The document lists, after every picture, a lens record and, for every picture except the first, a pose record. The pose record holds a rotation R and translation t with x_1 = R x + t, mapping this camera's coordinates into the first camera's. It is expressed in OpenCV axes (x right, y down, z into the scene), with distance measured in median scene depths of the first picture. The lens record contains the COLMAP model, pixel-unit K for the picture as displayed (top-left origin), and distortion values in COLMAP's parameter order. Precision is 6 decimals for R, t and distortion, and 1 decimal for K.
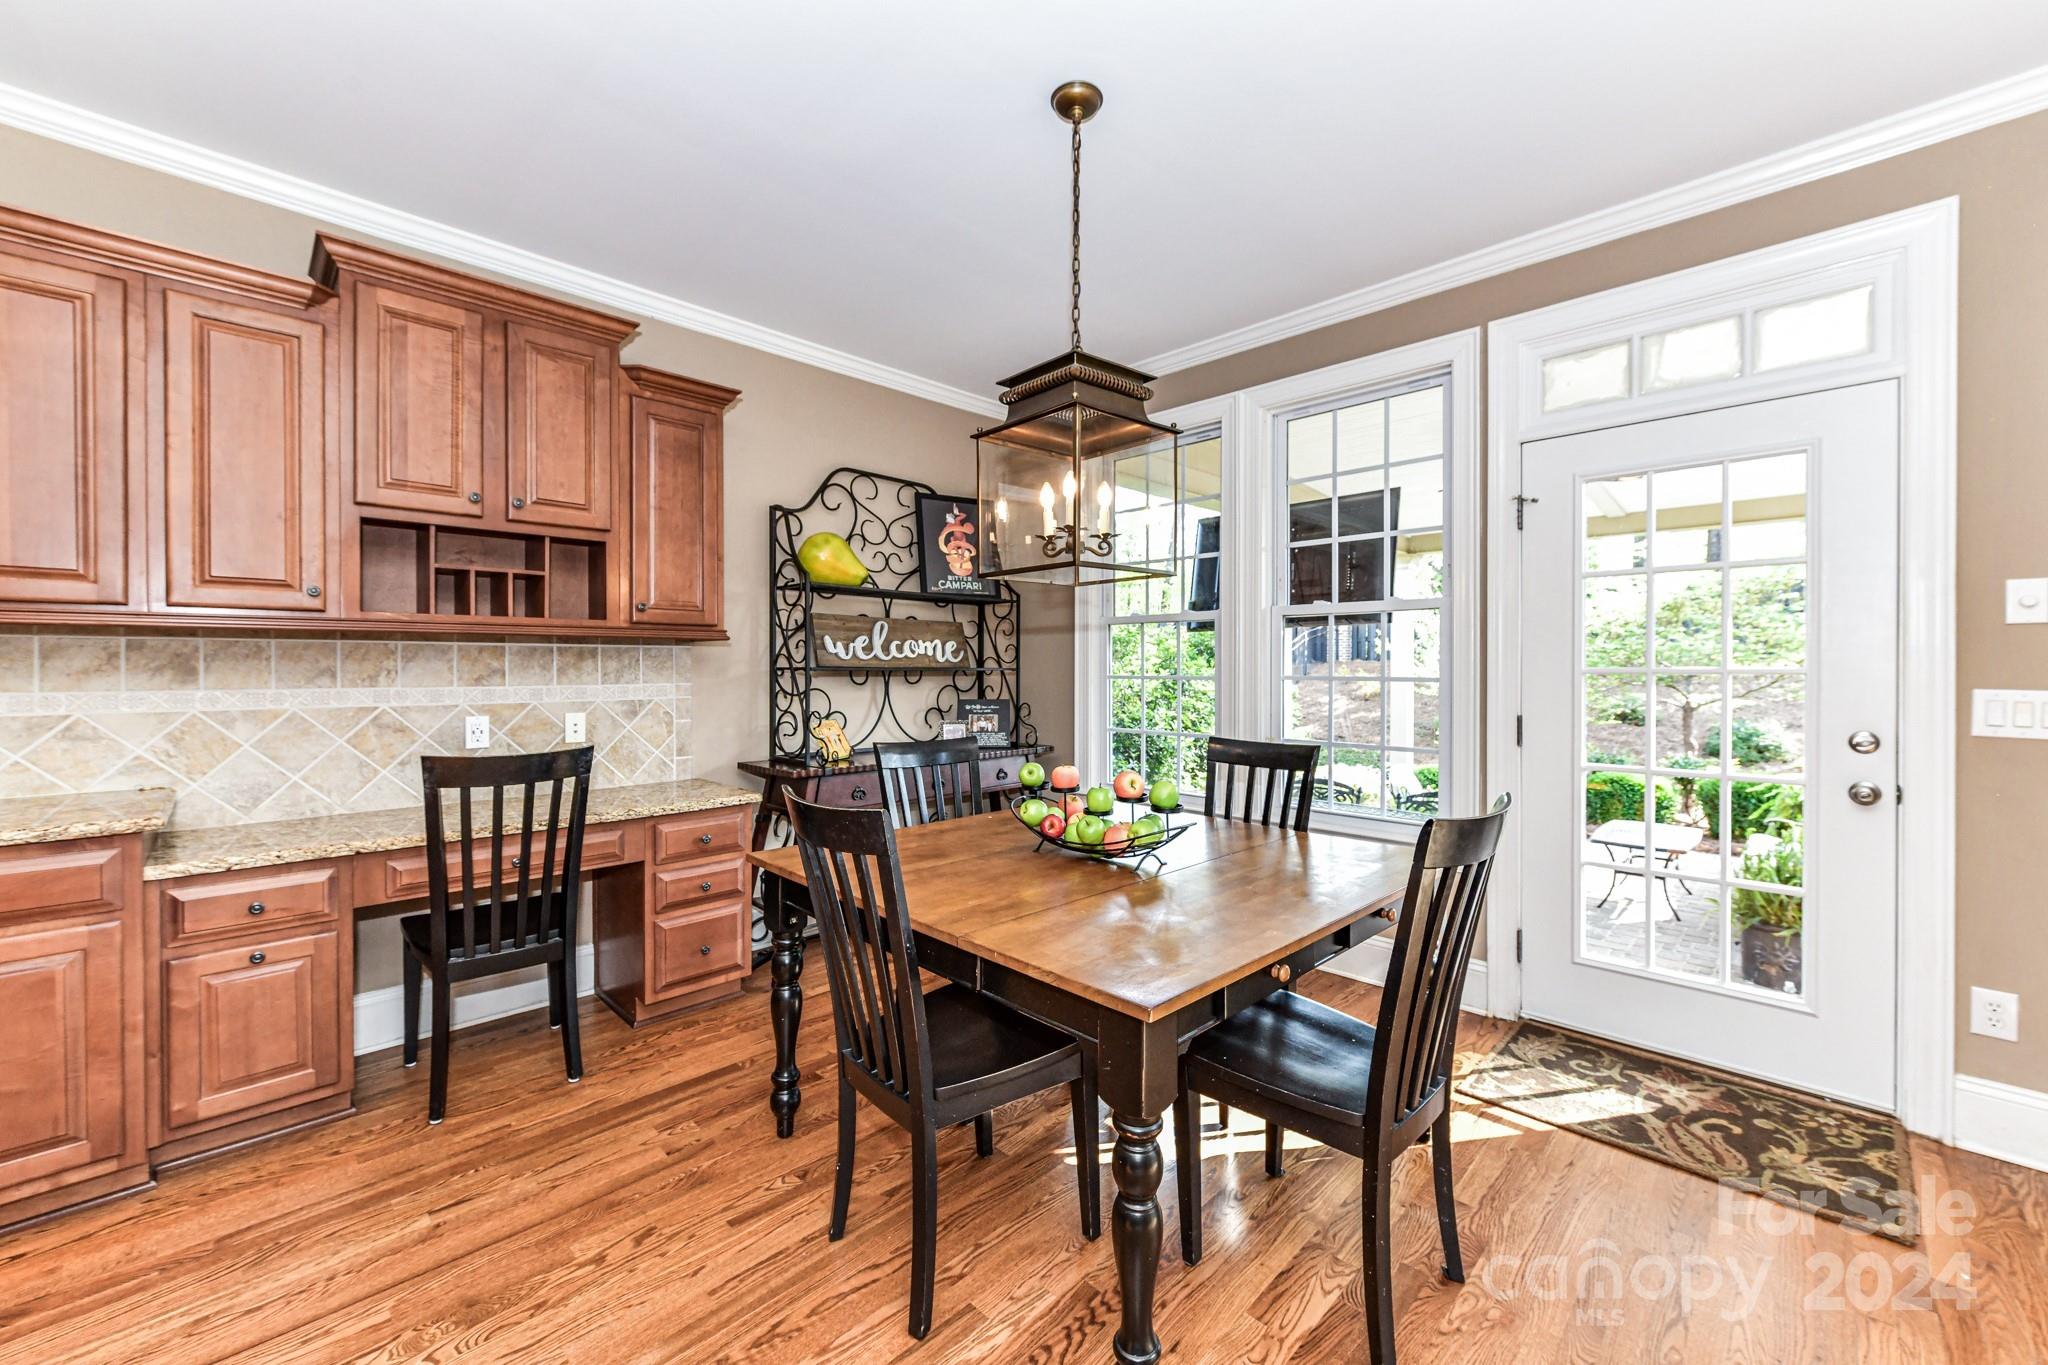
lens RADIAL K [[810.9, 0, 1027.3], [0, 810.9, 674.1], [0, 0, 1]] dist [0.006763, -0.001066]
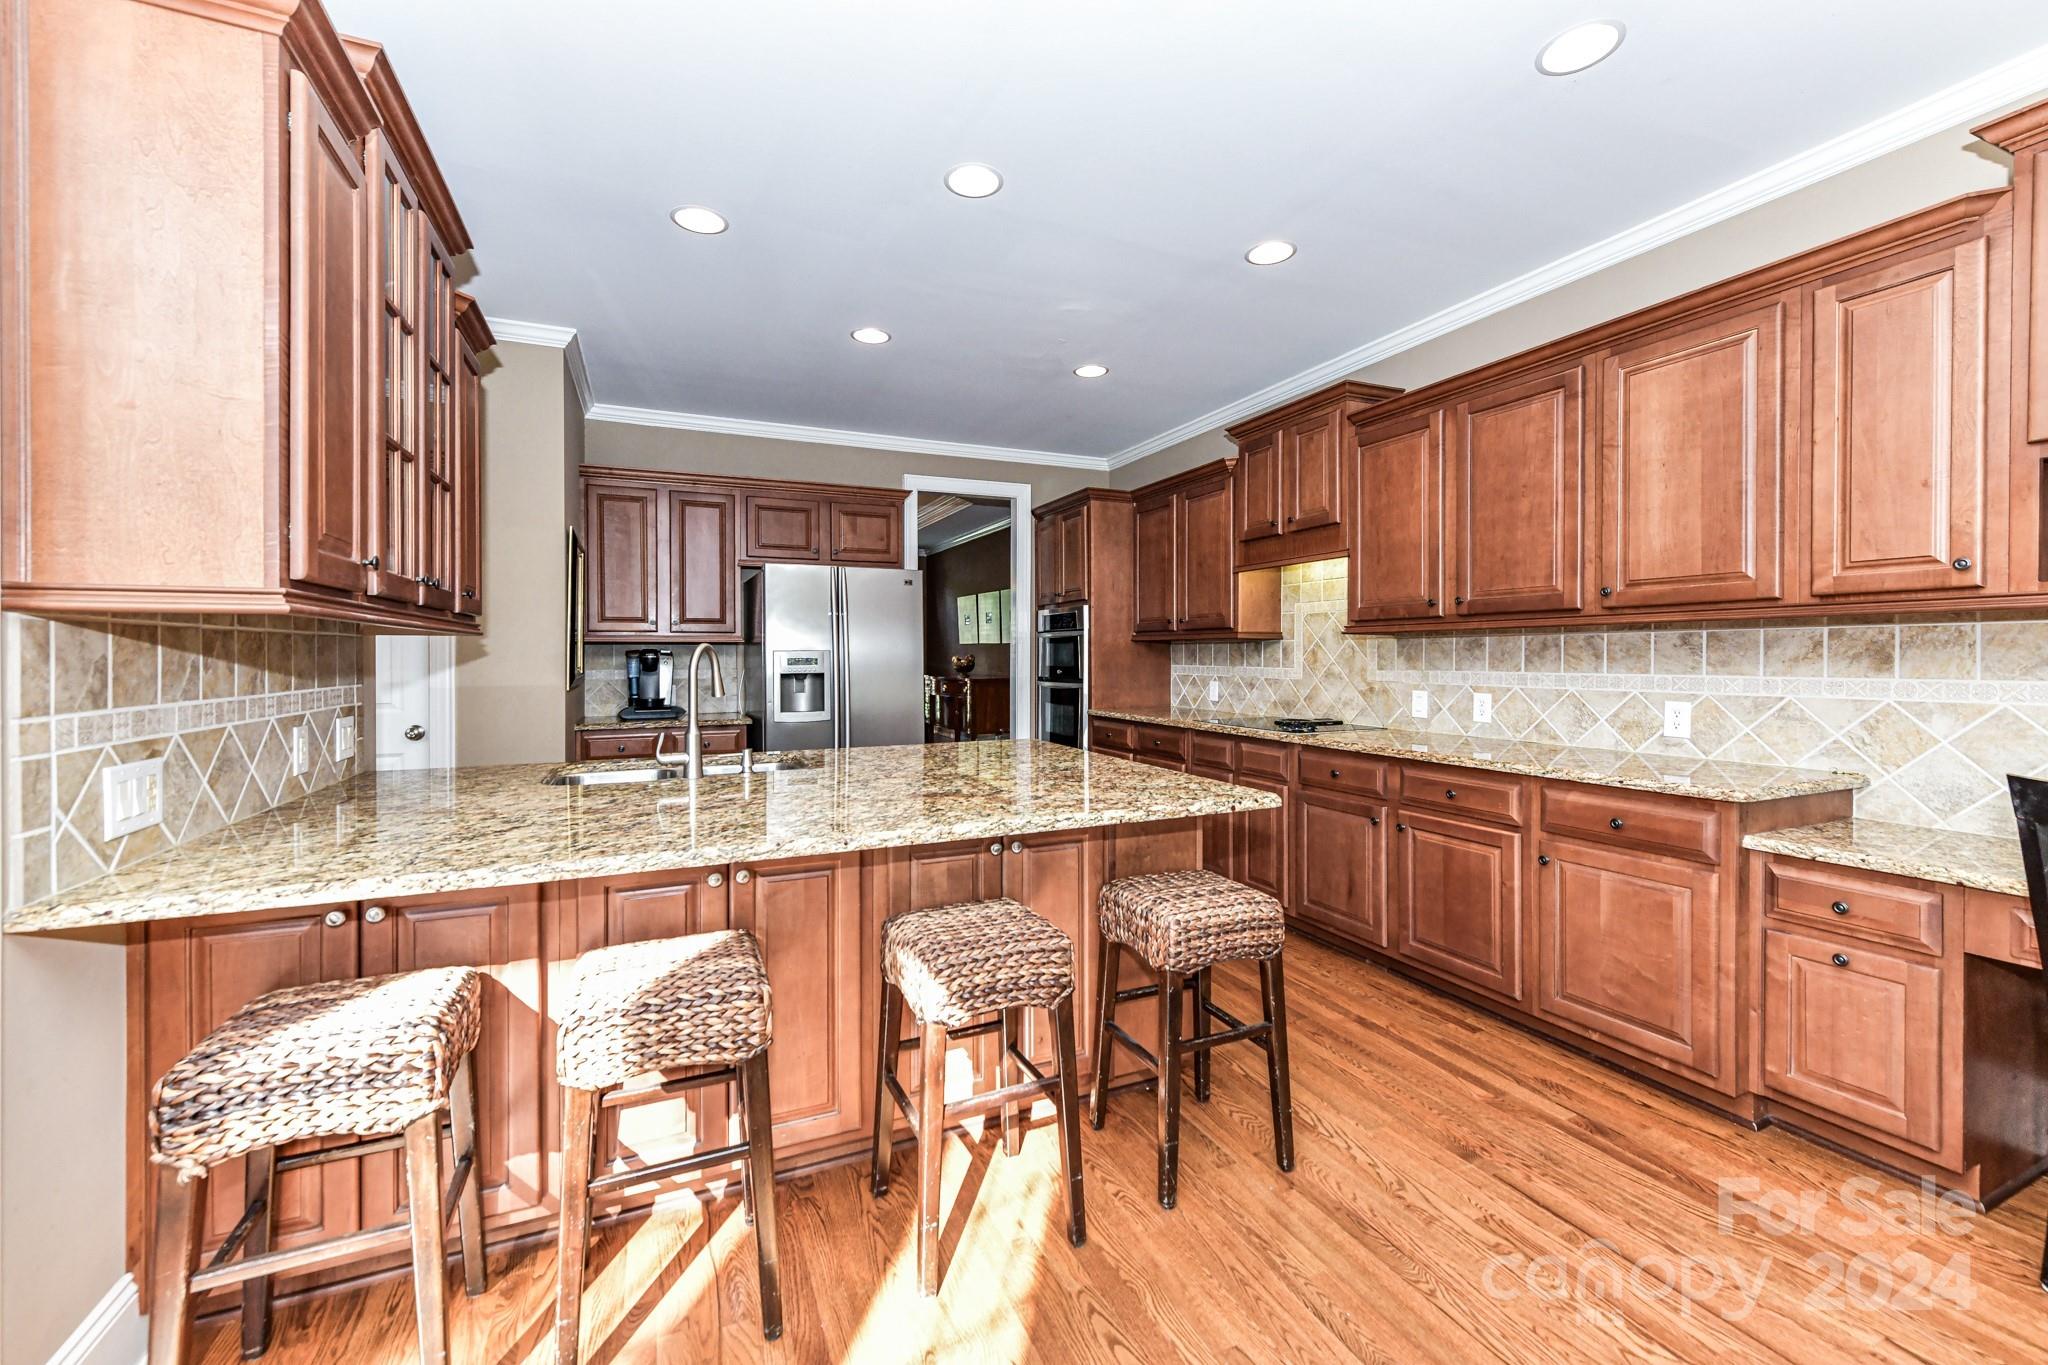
lens RADIAL K [[810.9, 0, 1010.4], [0, 810.9, 654.4], [0, 0, 1]] dist [0.006763, -0.001066]
pose [[-0.363059, -0.000107, -0.931766, 0.267164], [-0.001681, 0.999998, 0.000541, -0.008036], [0.931765, 0.001763, -0.363059, 0.393120]]
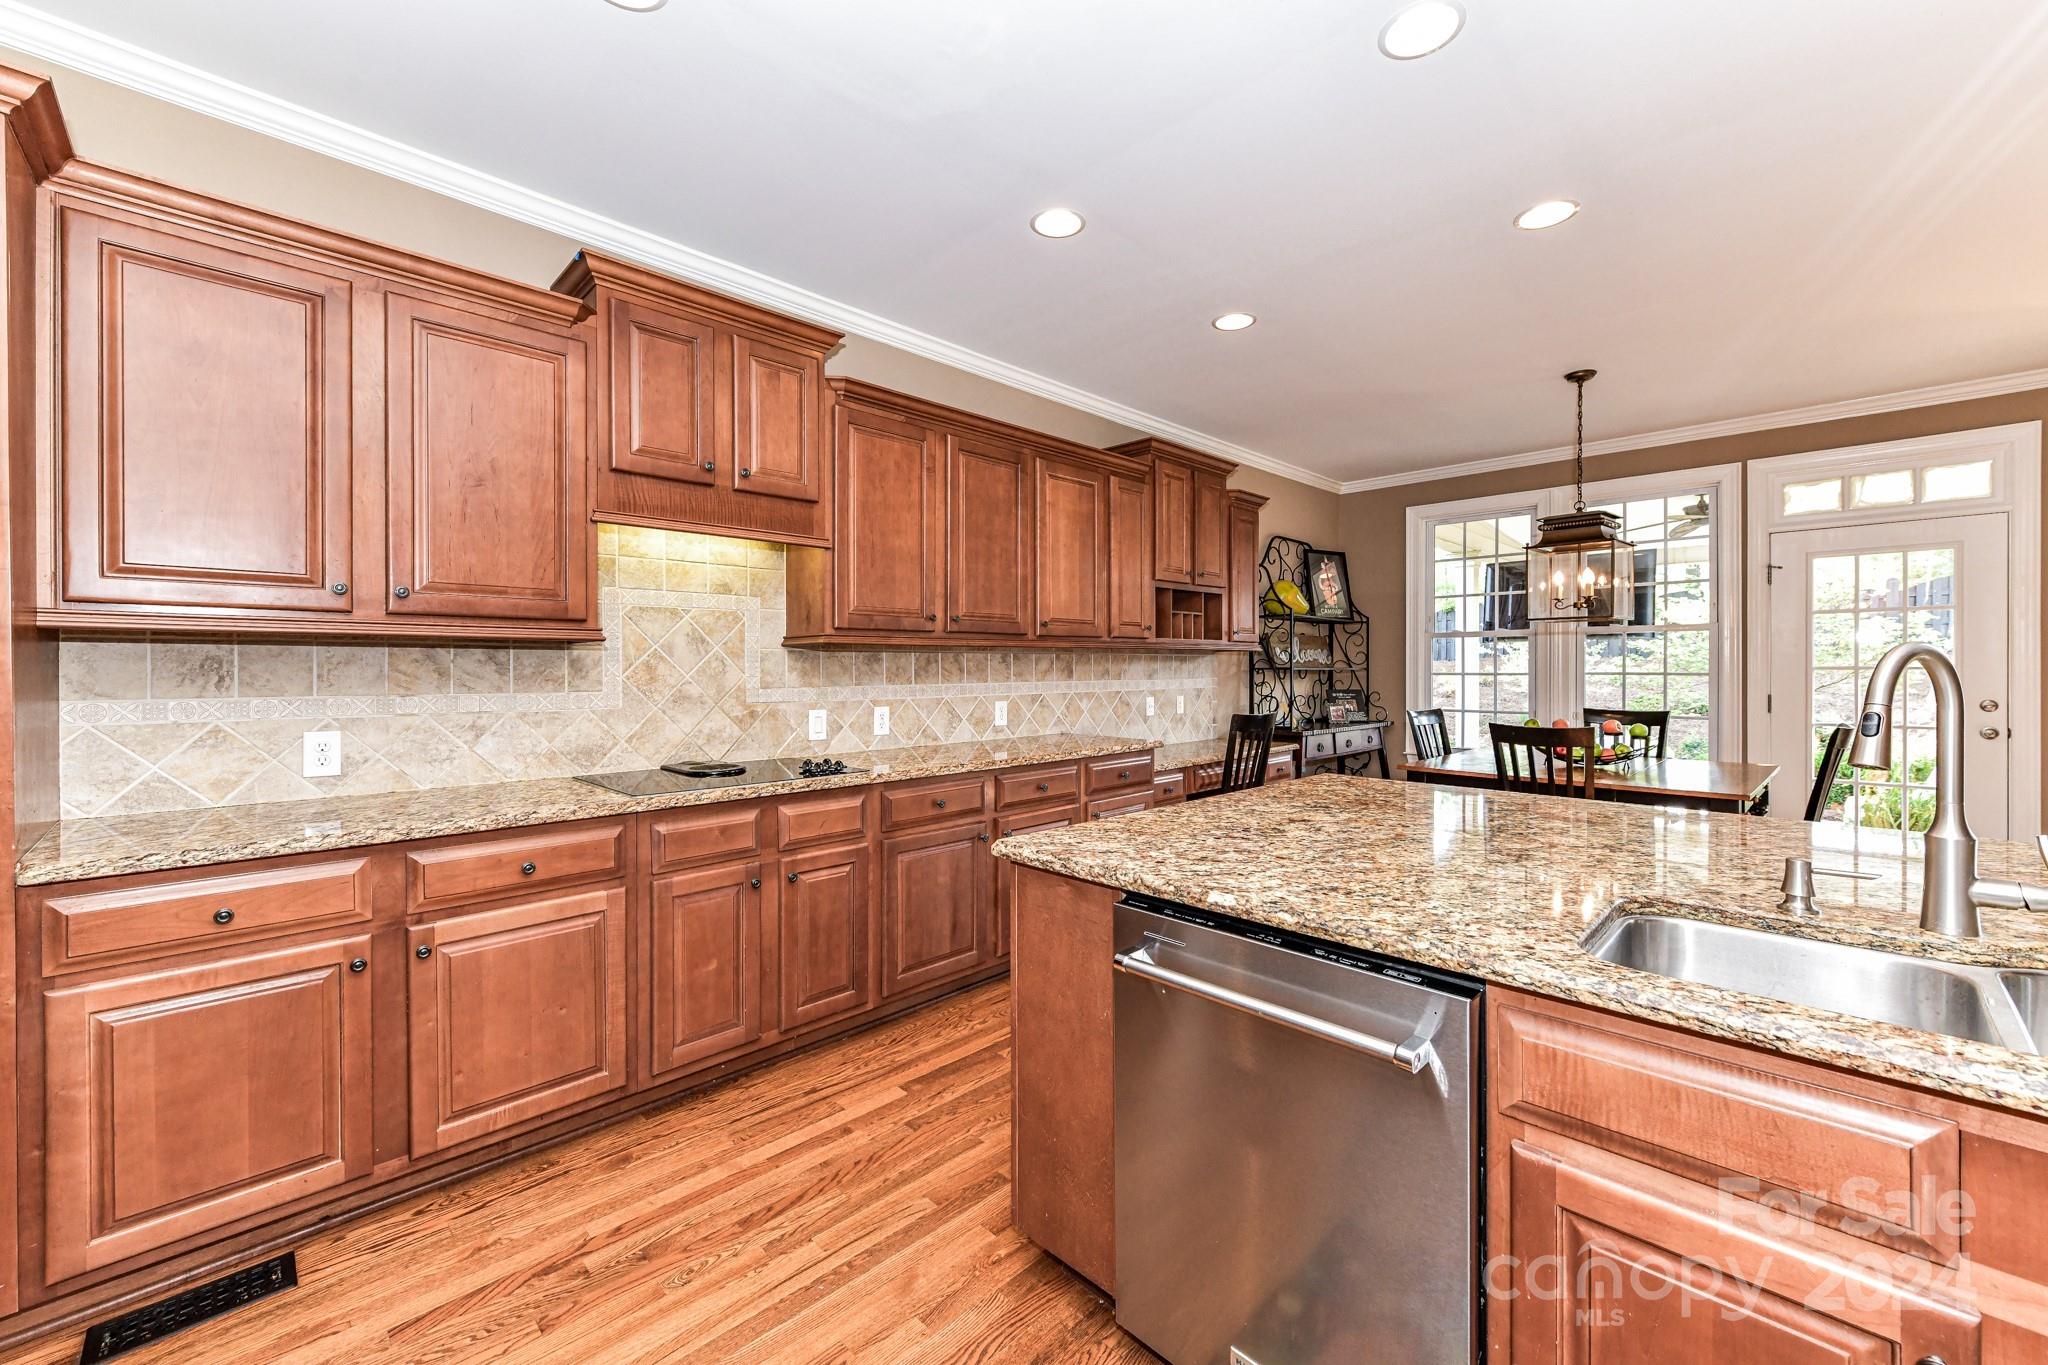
lens RADIAL K [[810.9, 0, 1024.4], [0, 810.9, 678.2], [0, 0, 1]] dist [0.006763, -0.001066]
pose [[0.999984, -0.005118, 0.002594, -1.010063], [0.005103, 0.999970, 0.005867, -0.000195], [-0.002624, -0.005853, 0.999979, -0.737561]]
